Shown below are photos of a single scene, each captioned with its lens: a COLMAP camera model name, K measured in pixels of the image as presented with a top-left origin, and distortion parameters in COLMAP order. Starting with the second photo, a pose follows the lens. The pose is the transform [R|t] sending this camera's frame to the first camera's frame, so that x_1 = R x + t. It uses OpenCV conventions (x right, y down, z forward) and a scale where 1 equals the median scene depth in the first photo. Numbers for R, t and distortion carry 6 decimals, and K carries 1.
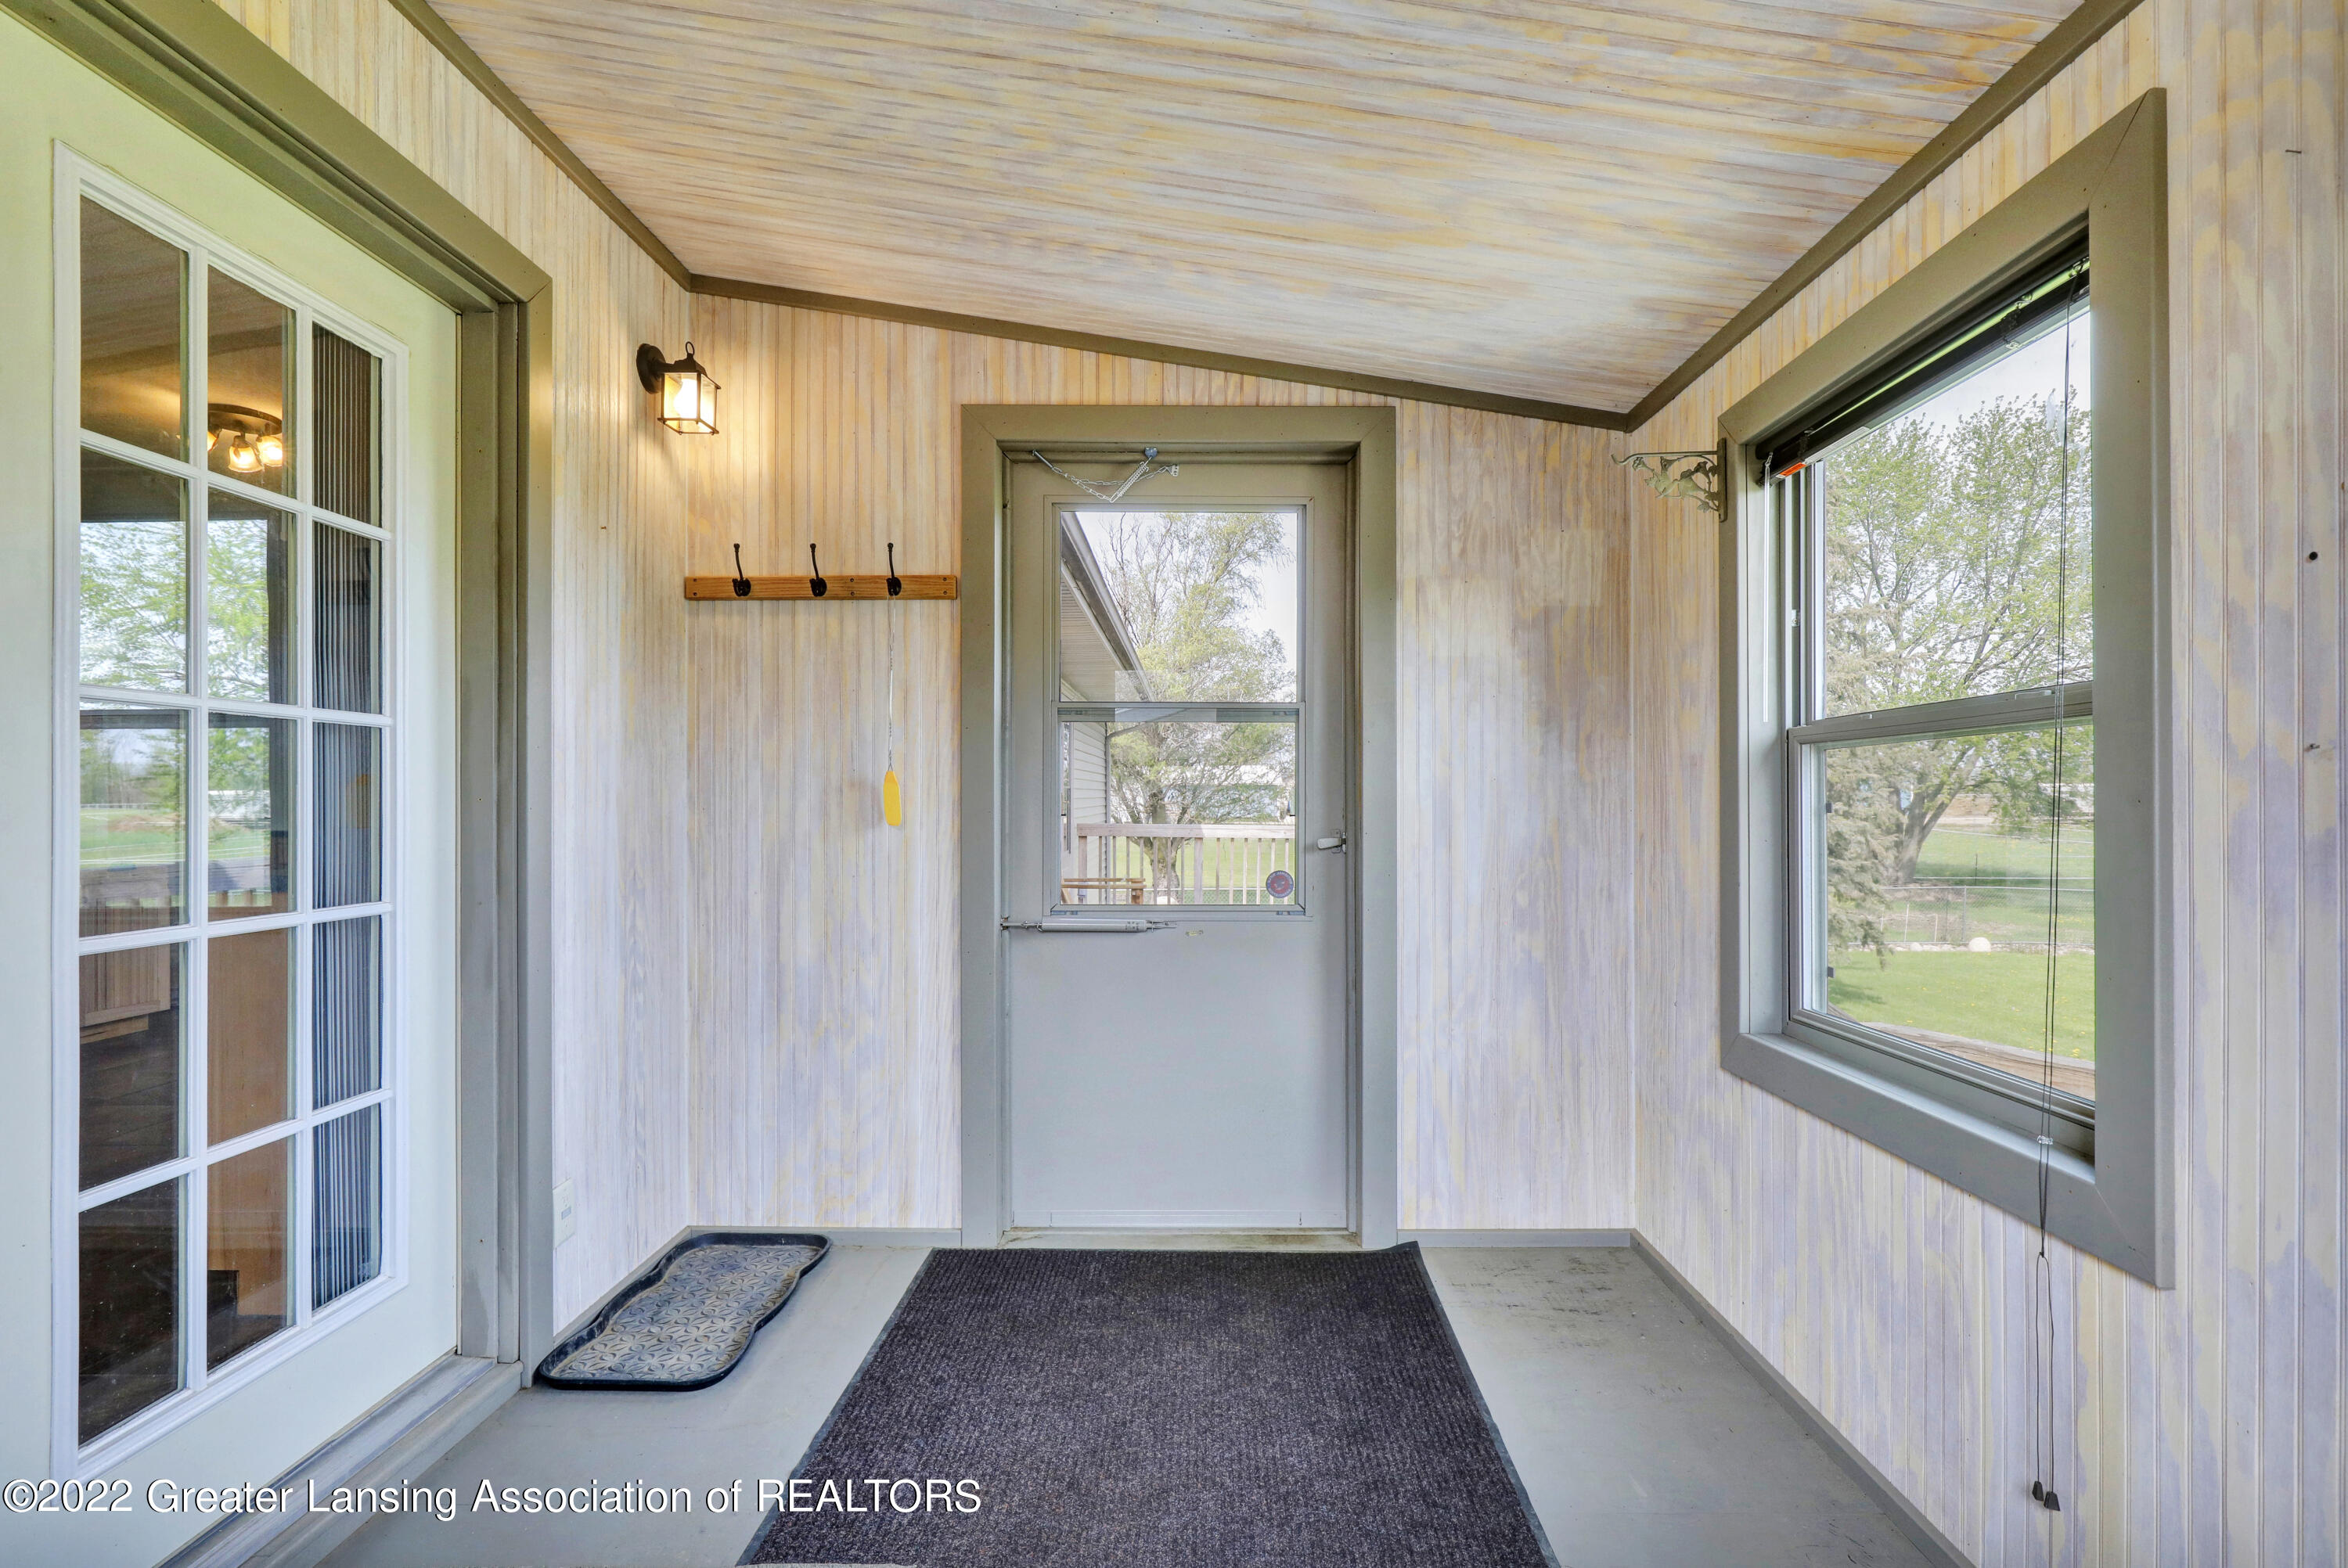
lens RADIAL K [[1096.7, 0, 1177.1], [0, 1096.7, 797.2], [0, 0, 1]] dist [-0.000292, -0.000669]
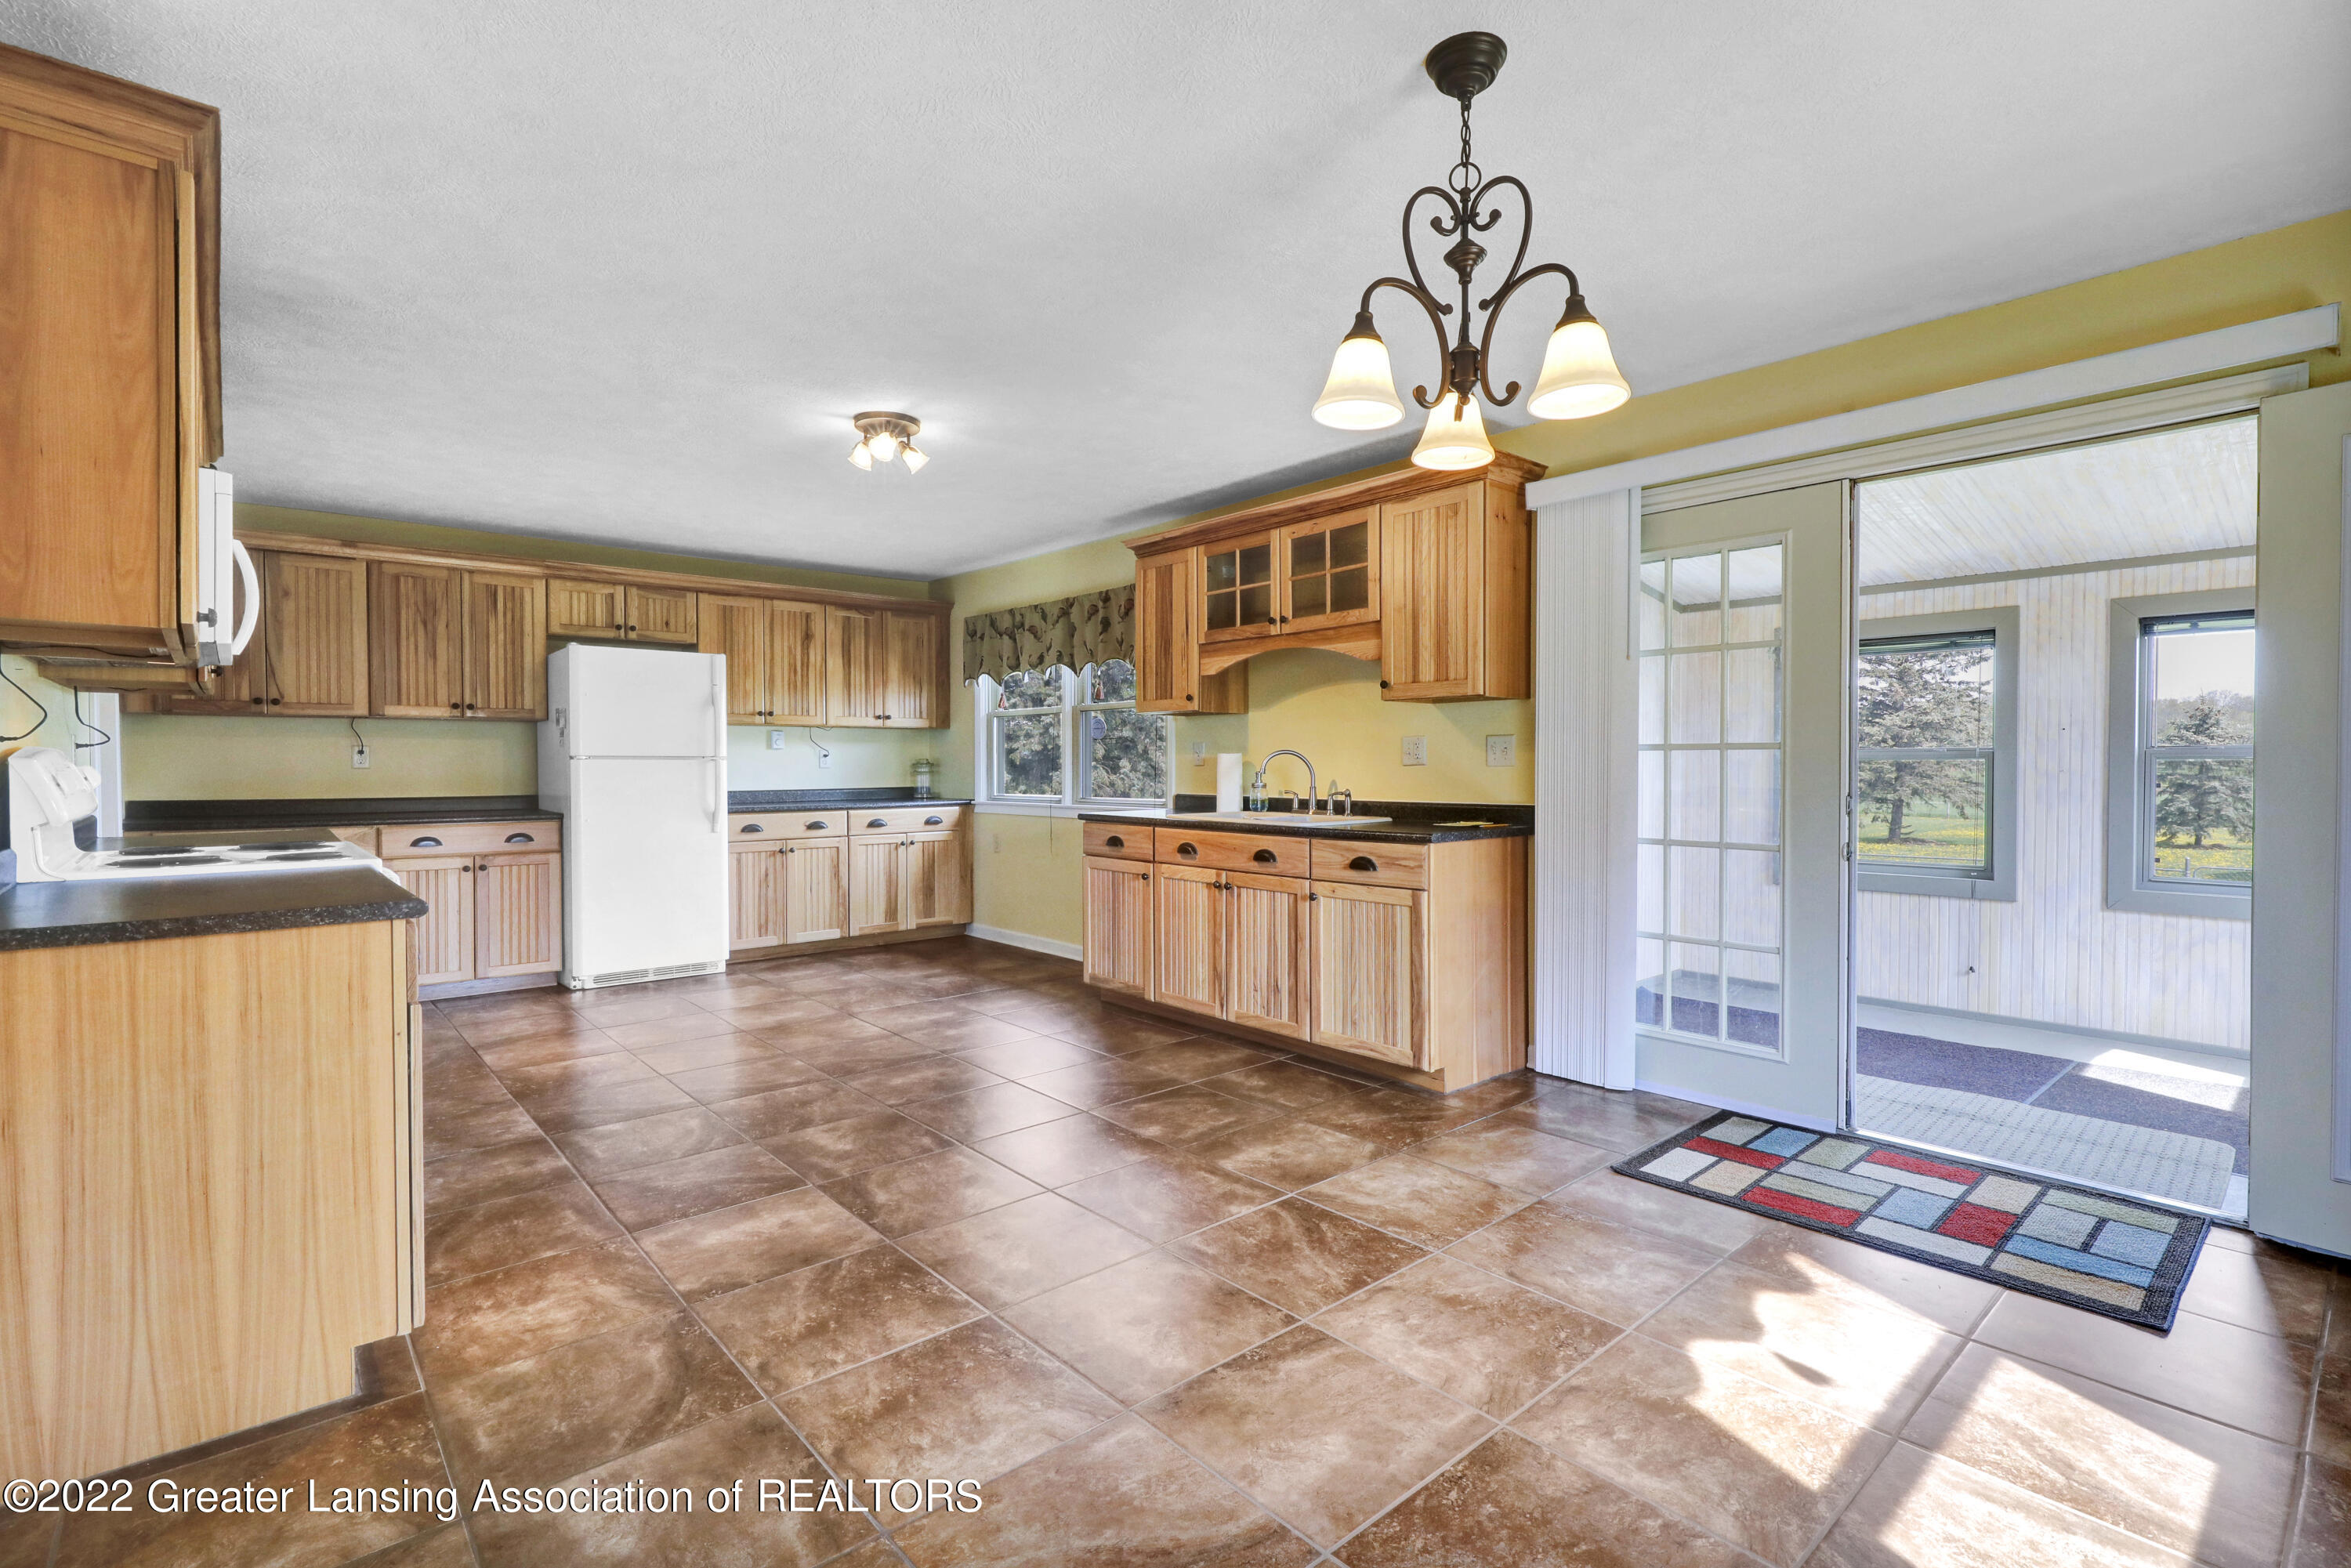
lens RADIAL K [[1089.4, 0, 1175.5], [0, 1089.4, 784.0], [0, 0, 1]] dist [-0.001245, -0.000236]
pose [[0.746486, -0.012052, 0.665292, -1.835218], [-0.002678, 0.999773, 0.021115, -0.030897], [-0.665396, -0.017544, 0.746285, 0.029939]]
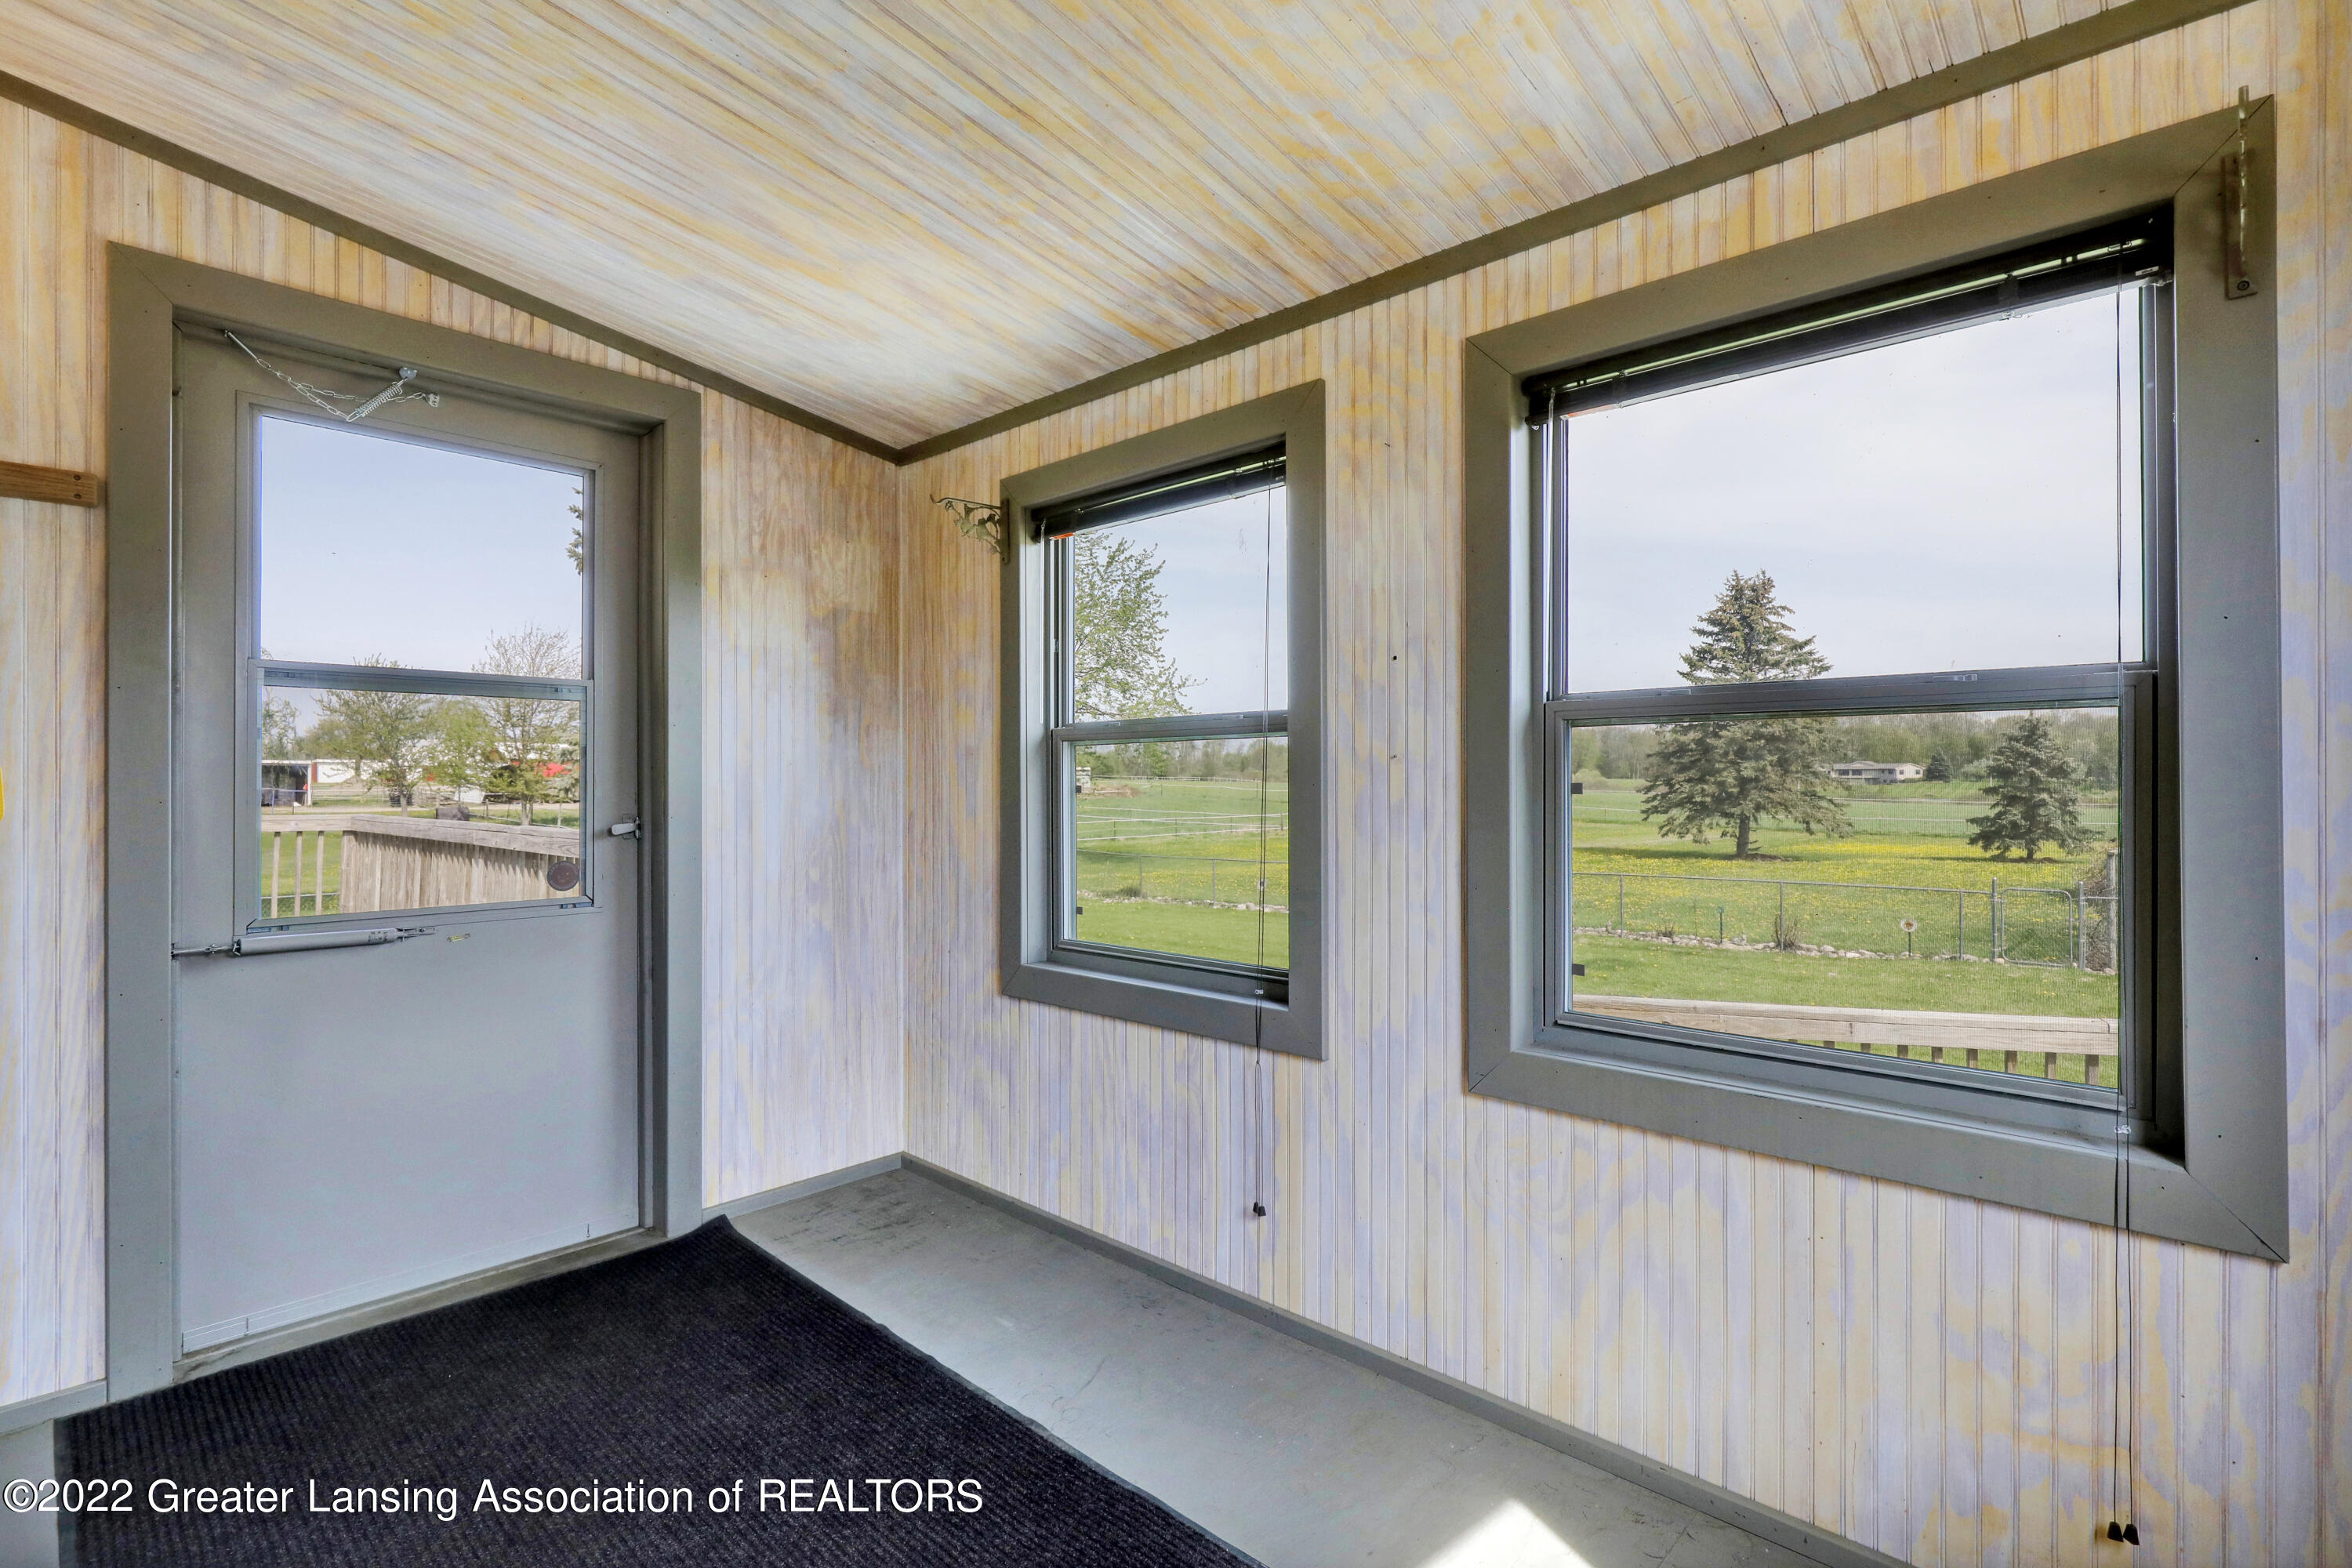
lens RADIAL K [[1127.4, 0, 1180.9], [0, 1127.4, 777.3], [0, 0, 1]] dist [0.000532, -0.000595]
pose [[0.676521, 0.000317, 0.736423, -0.265134], [-0.000303, 1.000000, -0.000151, -0.003256], [-0.736423, -0.000121, 0.676521, -0.026493]]
